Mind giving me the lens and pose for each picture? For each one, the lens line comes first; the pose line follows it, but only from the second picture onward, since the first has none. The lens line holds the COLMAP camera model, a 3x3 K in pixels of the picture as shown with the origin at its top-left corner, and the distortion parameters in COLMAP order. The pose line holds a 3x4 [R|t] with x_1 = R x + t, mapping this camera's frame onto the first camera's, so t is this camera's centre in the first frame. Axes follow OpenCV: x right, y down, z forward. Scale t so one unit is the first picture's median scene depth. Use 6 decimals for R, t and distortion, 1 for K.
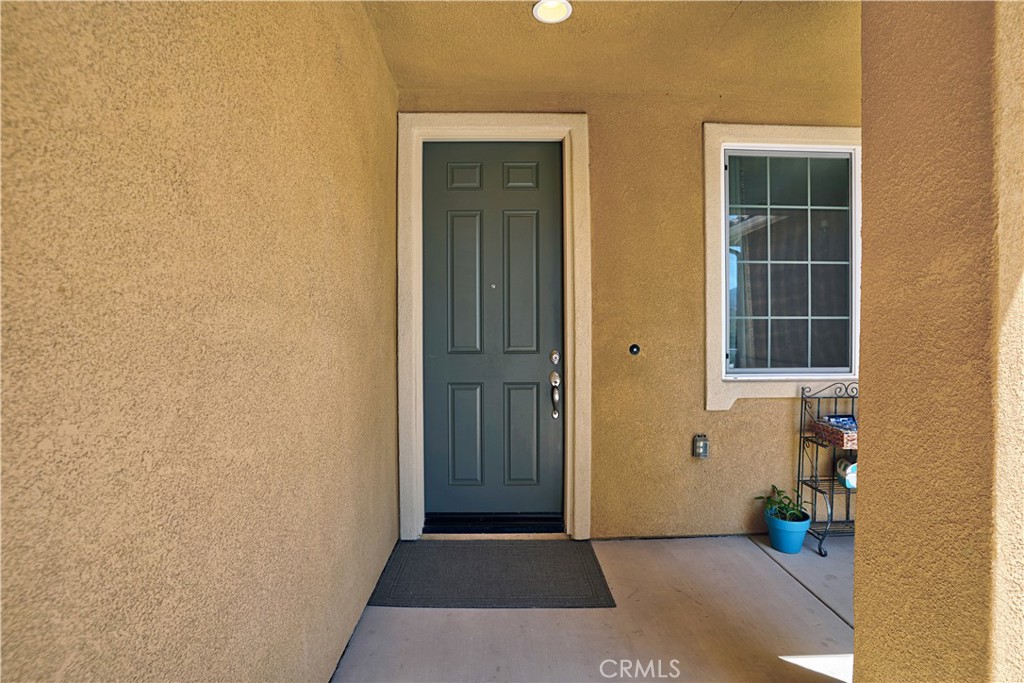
lens RADIAL K [[500.0, 0, 509.4], [0, 500.0, 346.7], [0, 0, 1]] dist [-0.025089, 0.005624]
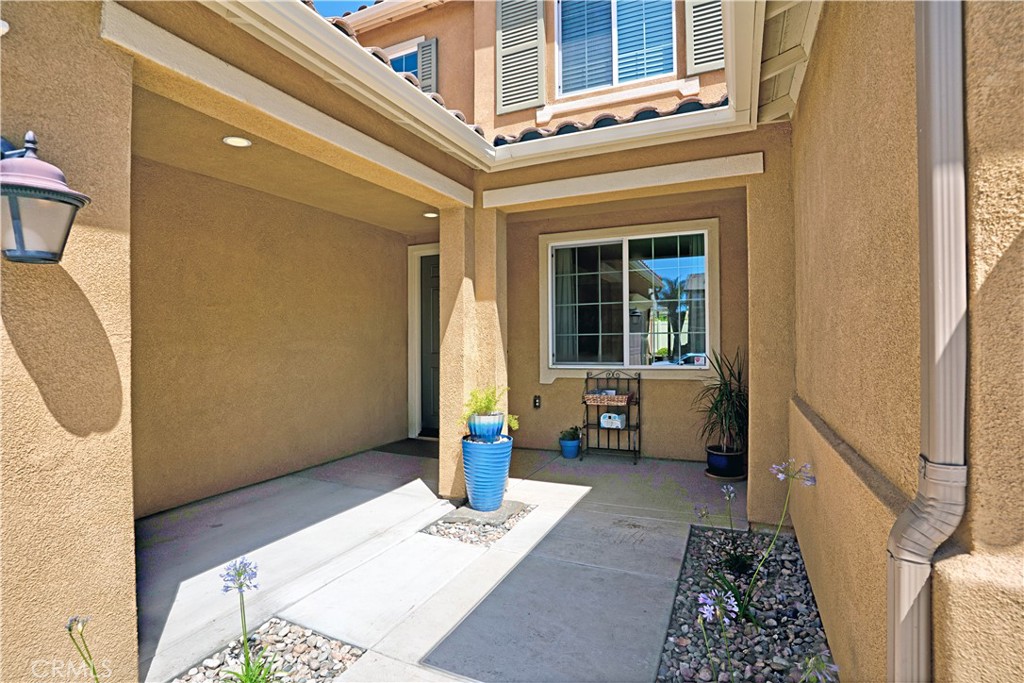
lens RADIAL K [[500.0, 0, 506.1], [0, 500.0, 340.4], [0, 0, 1]] dist [-0.025089, 0.005624]
pose [[0.896250, -0.008506, -0.443467, 1.138127], [0.000970, 0.999851, -0.017217, -0.005875], [0.443548, 0.015001, 0.896125, -0.793059]]
